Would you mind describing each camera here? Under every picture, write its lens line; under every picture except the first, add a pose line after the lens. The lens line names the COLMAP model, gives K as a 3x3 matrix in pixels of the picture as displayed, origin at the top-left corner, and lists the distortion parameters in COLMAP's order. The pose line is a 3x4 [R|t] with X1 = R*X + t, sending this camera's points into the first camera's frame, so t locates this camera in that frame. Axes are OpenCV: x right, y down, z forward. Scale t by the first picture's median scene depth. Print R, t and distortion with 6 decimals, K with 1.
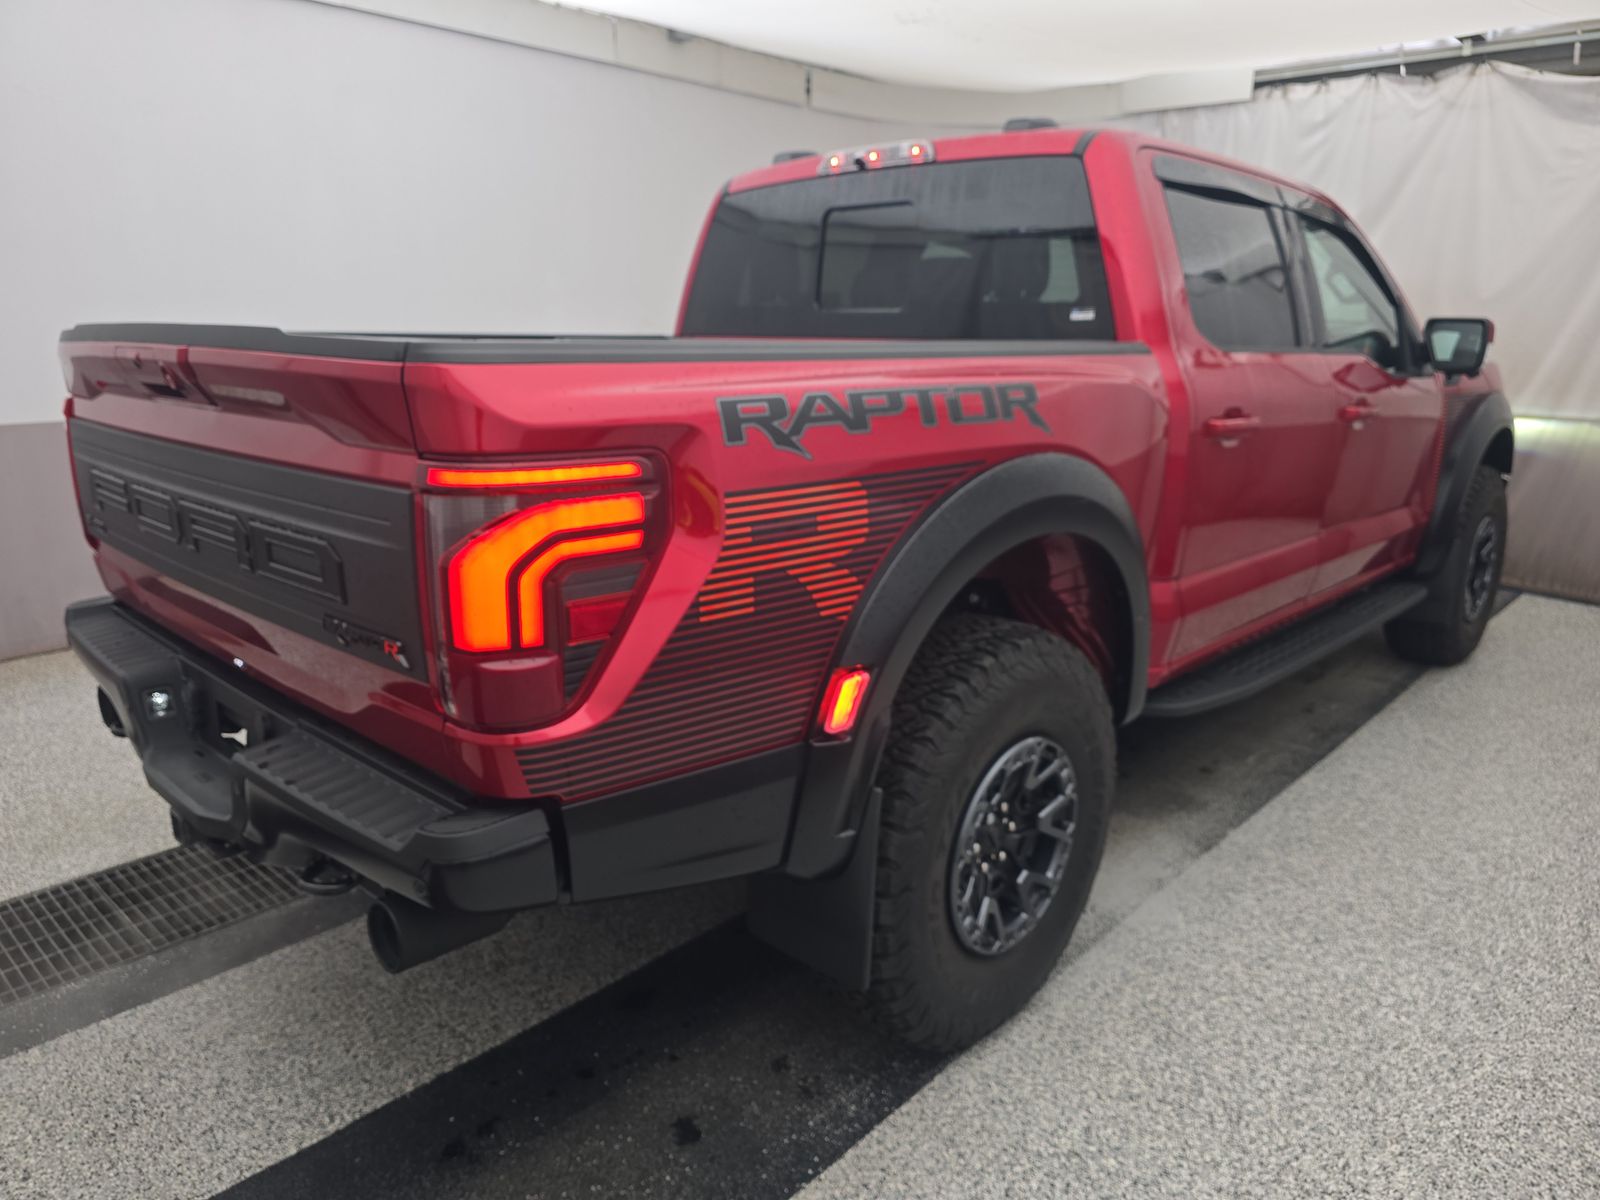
lens RADIAL K [[1080.7, 0, 800.0], [0, 1080.7, 600.0], [0, 0, 1]] dist [0.060076, -0.063330]
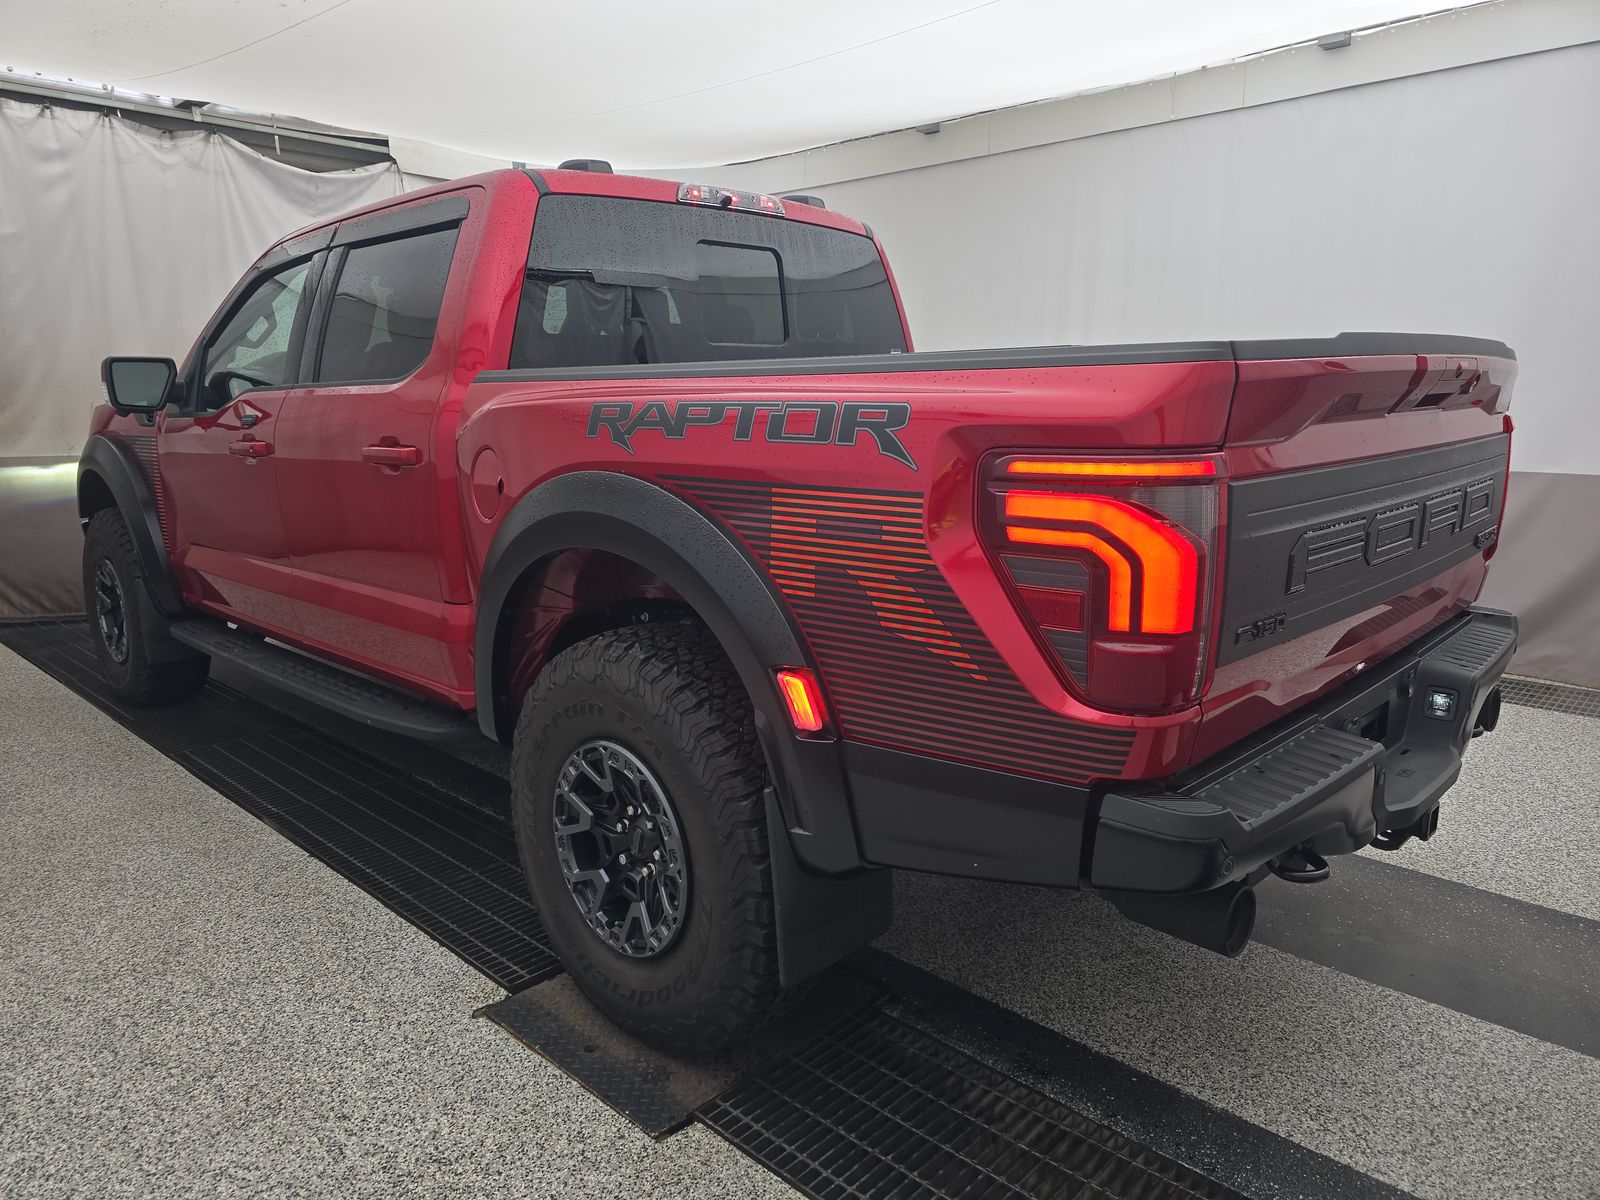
lens RADIAL K [[1076.9, 0, 743.4], [0, 1076.9, 598.2], [0, 0, 1]] dist [0.002148, -0.033092]
pose [[0.035473, -0.186118, 0.981887, -1.131723], [0.237396, 0.955952, 0.172625, -0.225868], [-0.970765, 0.226973, 0.078094, 1.118811]]
